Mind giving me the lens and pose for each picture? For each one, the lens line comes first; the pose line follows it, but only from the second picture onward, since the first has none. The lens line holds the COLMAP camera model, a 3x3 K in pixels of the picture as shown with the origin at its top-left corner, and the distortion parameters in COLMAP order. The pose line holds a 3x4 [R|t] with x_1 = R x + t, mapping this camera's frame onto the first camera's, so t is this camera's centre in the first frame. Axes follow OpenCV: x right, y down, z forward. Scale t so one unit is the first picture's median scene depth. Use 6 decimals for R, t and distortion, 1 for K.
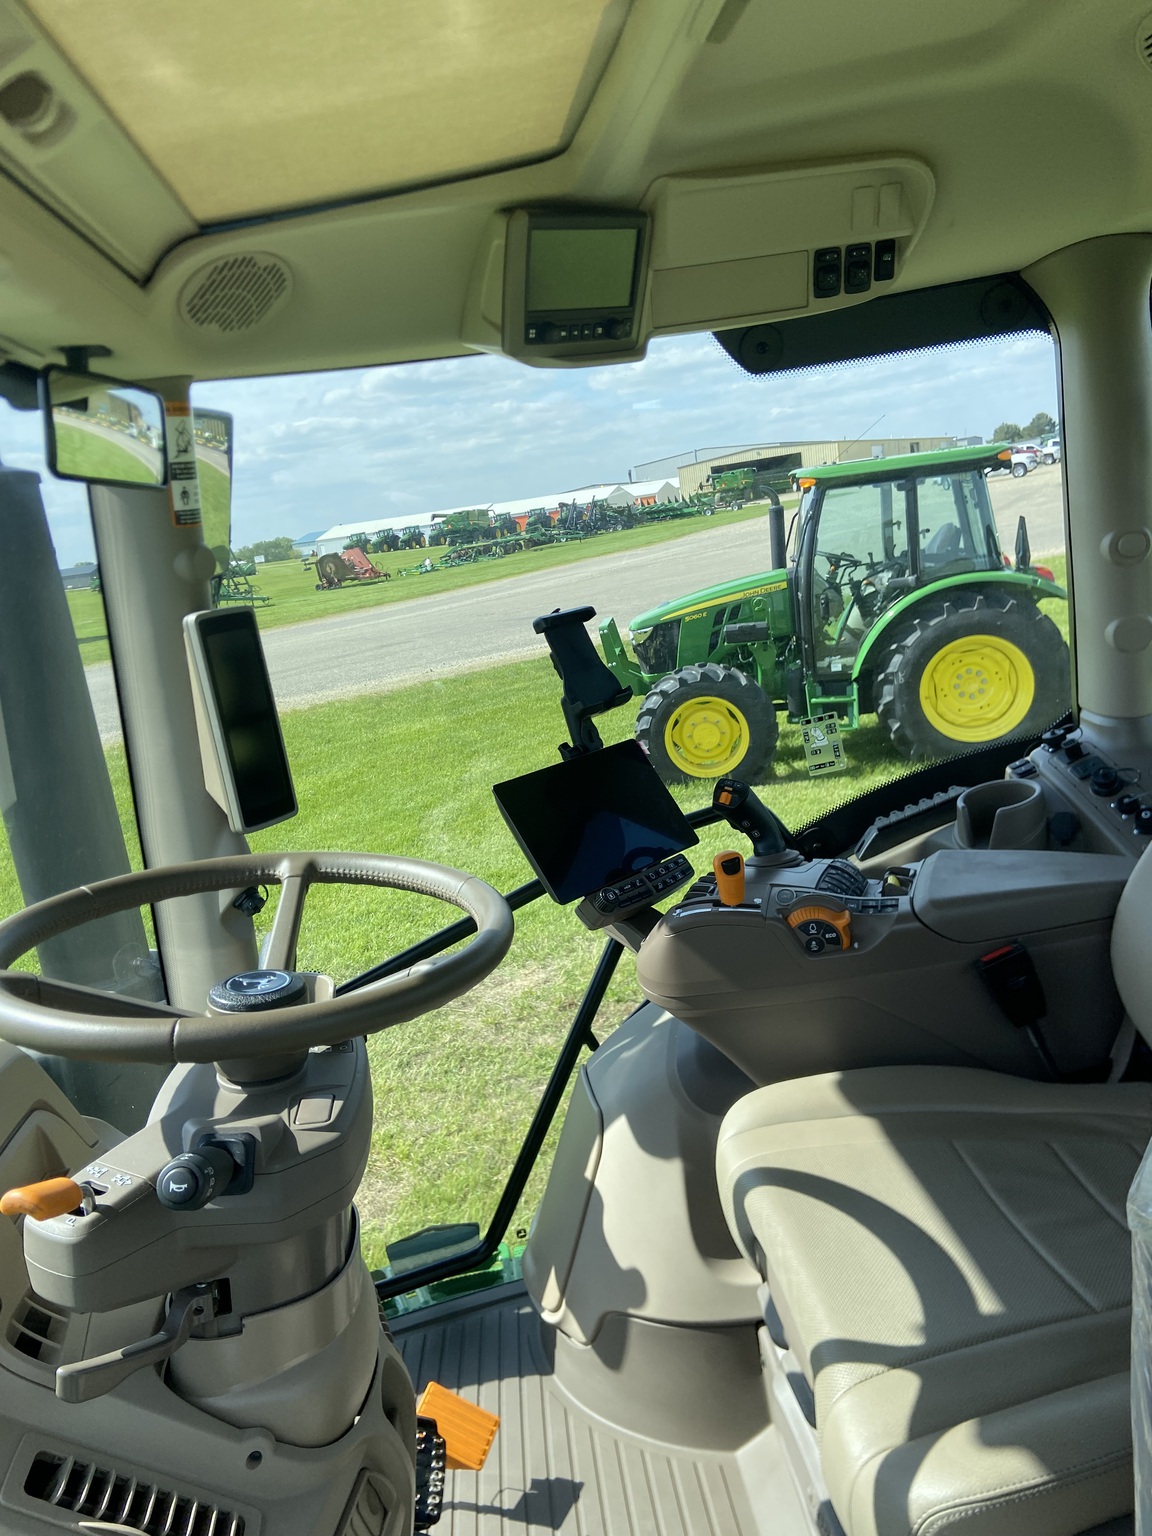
lens RADIAL K [[1146.5, 0, 574.9], [0, 1146.5, 774.5], [0, 0, 1]] dist [0.112505, -0.140291]
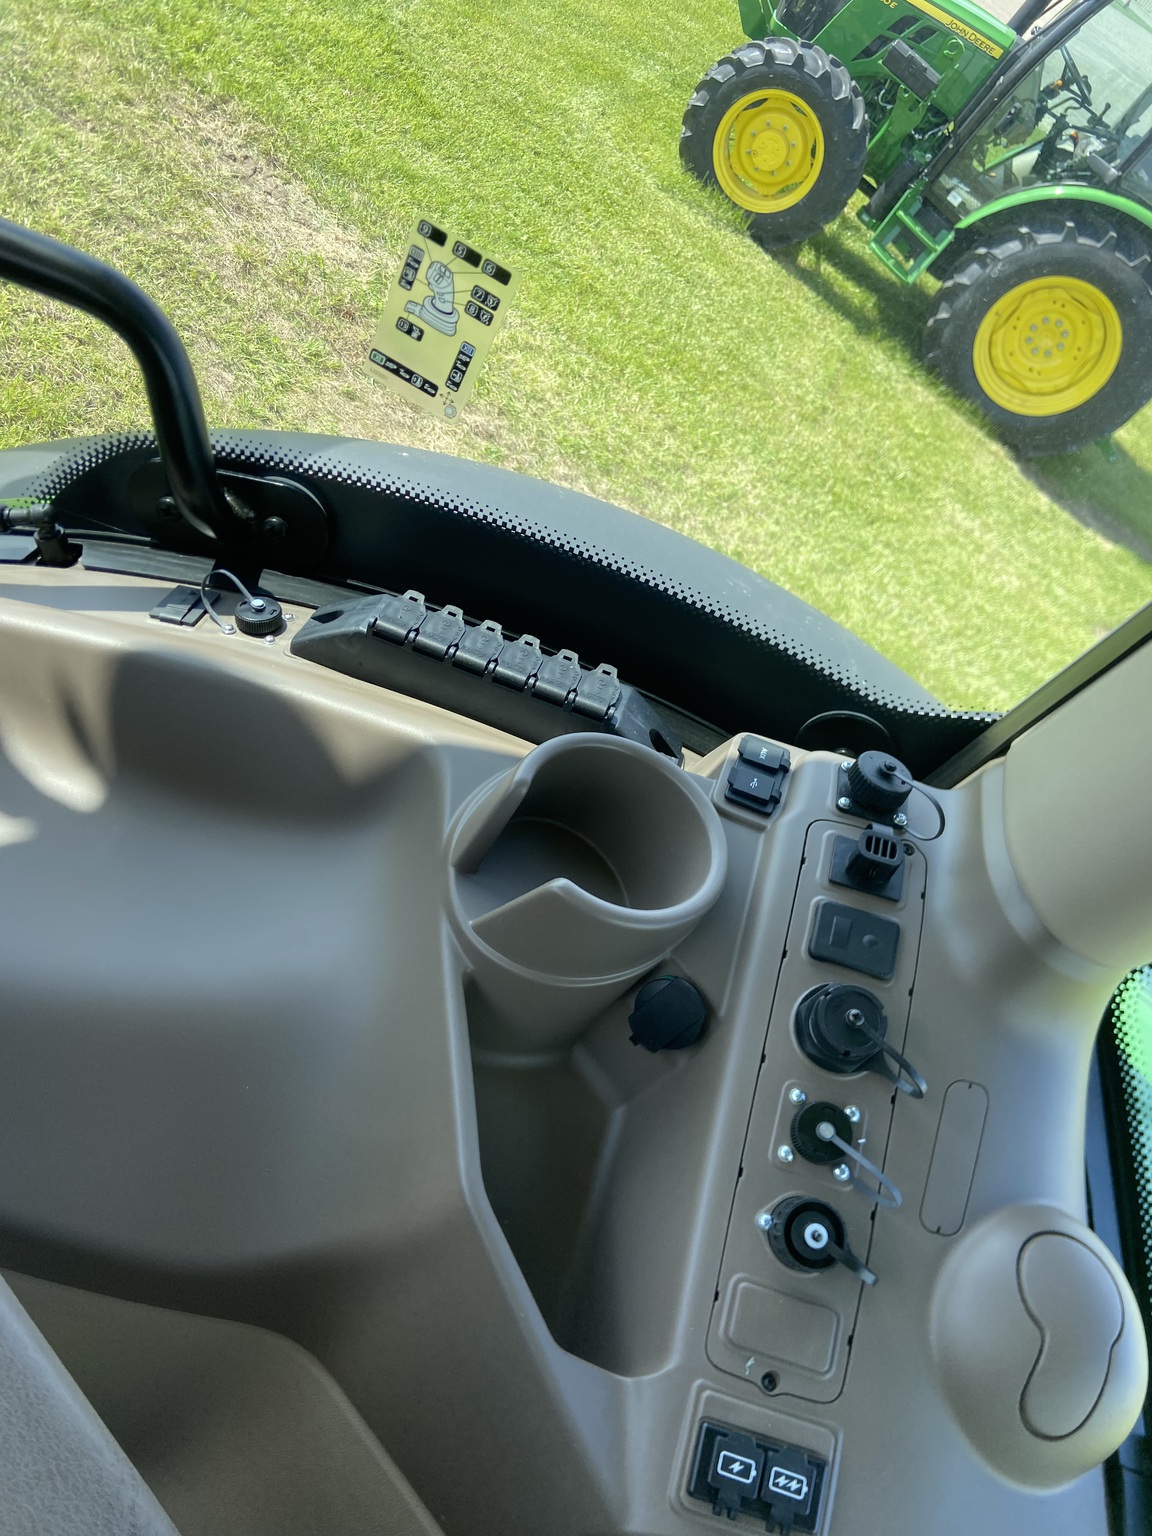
lens RADIAL K [[1146.5, 0, 577.5], [0, 1146.5, 731.6], [0, 0, 1]] dist [0.112505, -0.140291]
pose [[0.753749, 0.602437, 0.262548, 0.254871], [-0.652192, 0.636711, 0.411394, -0.129676], [0.080672, -0.481319, 0.872825, 0.727588]]
